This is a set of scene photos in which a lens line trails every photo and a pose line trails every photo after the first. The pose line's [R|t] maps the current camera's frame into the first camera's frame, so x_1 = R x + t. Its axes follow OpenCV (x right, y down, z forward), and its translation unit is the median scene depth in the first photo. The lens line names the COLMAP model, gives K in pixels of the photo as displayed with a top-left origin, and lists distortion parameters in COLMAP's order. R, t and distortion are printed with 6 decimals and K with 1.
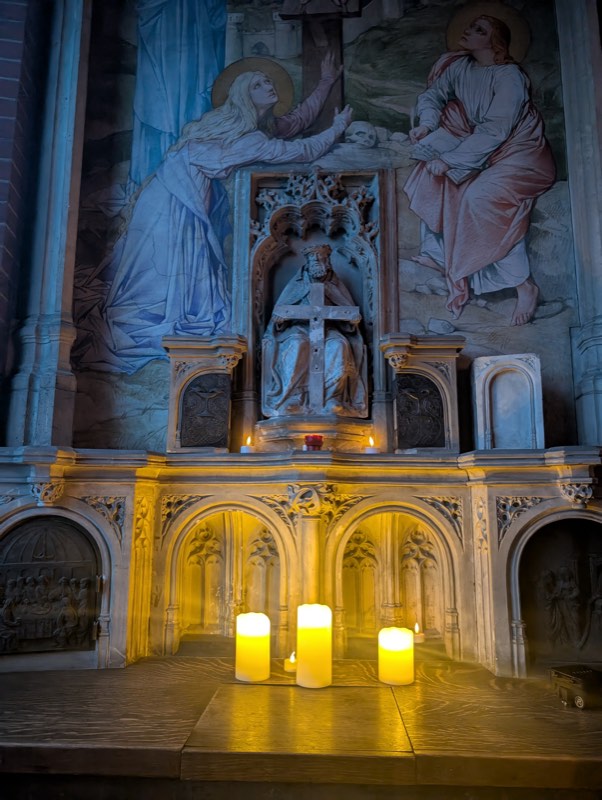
lens RADIAL K [[601.3, 0, 301.0], [0, 601.3, 400.6], [0, 0, 1]] dist [0.045091, -0.000993]
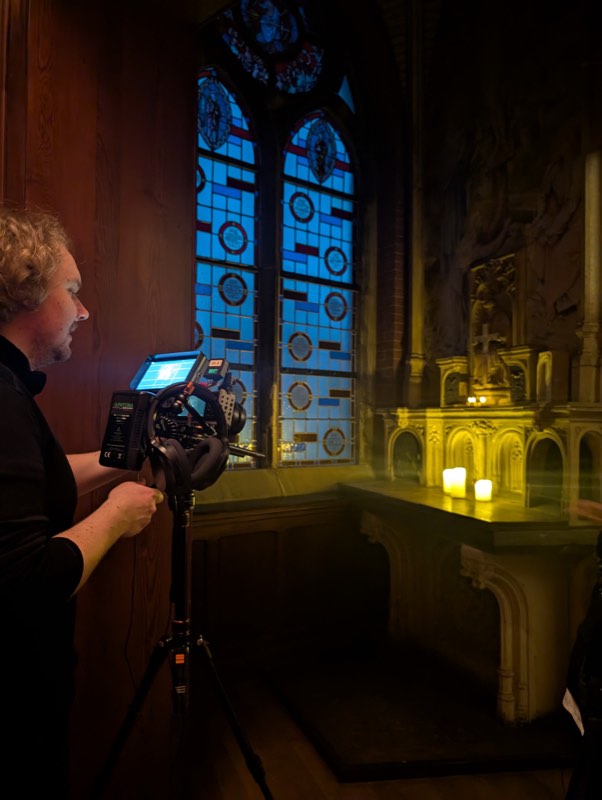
lens RADIAL K [[601.3, 0, 301.0], [0, 601.3, 400.6], [0, 0, 1]] dist [0.045091, -0.000993]
pose [[0.383376, -0.029181, -0.923131, 1.627228], [0.178121, 0.983073, 0.042898, -0.131874], [0.906254, -0.180875, 0.382085, -0.405098]]
